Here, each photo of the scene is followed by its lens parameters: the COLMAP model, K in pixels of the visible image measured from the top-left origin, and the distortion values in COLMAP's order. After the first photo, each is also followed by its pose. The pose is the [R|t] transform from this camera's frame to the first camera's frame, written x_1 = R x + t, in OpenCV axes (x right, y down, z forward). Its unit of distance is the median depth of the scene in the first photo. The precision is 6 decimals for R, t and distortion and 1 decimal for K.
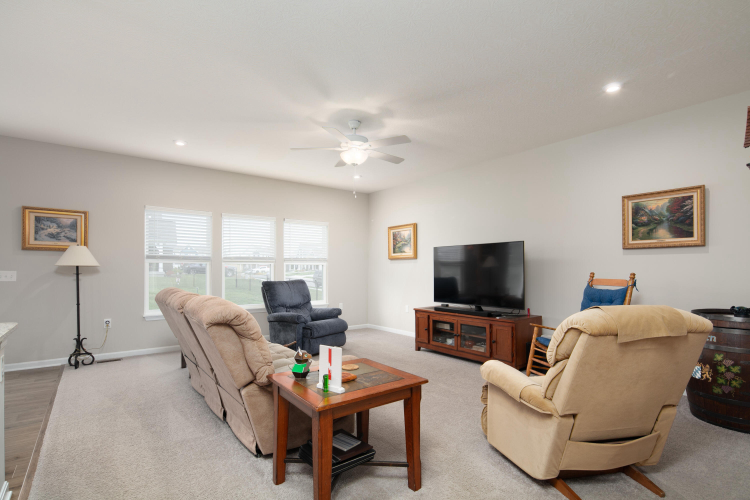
lens RADIAL K [[365.4, 0, 373.9], [0, 365.4, 268.8], [0, 0, 1]] dist [0.001726, -0.001282]
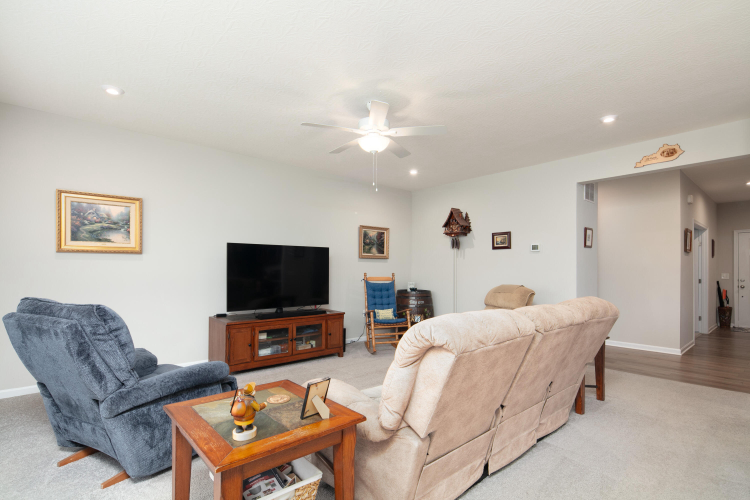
lens RADIAL K [[365.4, 0, 372.2], [0, 365.4, 268.8], [0, 0, 1]] dist [0.001726, -0.001282]
pose [[-0.063872, 0.001413, 0.997957, -0.914902], [-0.006435, 0.999978, -0.001827, -0.004886], [-0.997937, -0.006538, -0.063861, 1.045640]]
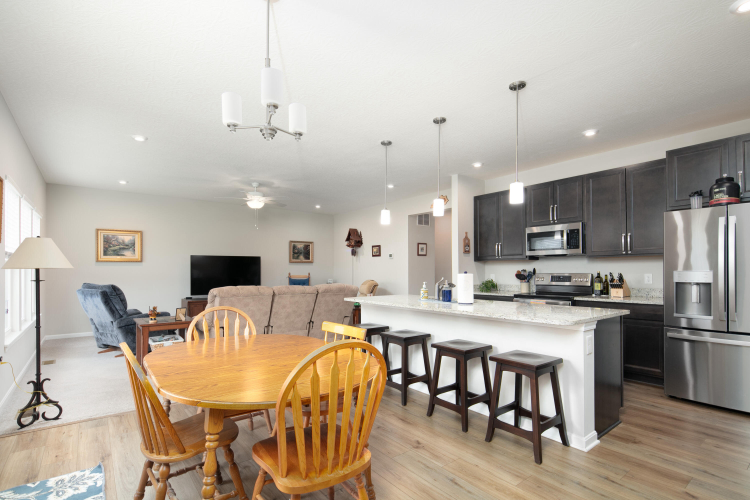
lens RADIAL K [[365.4, 0, 373.6], [0, 365.4, 268.4], [0, 0, 1]] dist [0.001726, -0.001282]
pose [[-0.006743, 0.004491, 0.999967, -1.696843], [-0.001293, 0.999989, -0.004499, -0.007516], [-0.999976, -0.001323, -0.006737, 0.469144]]
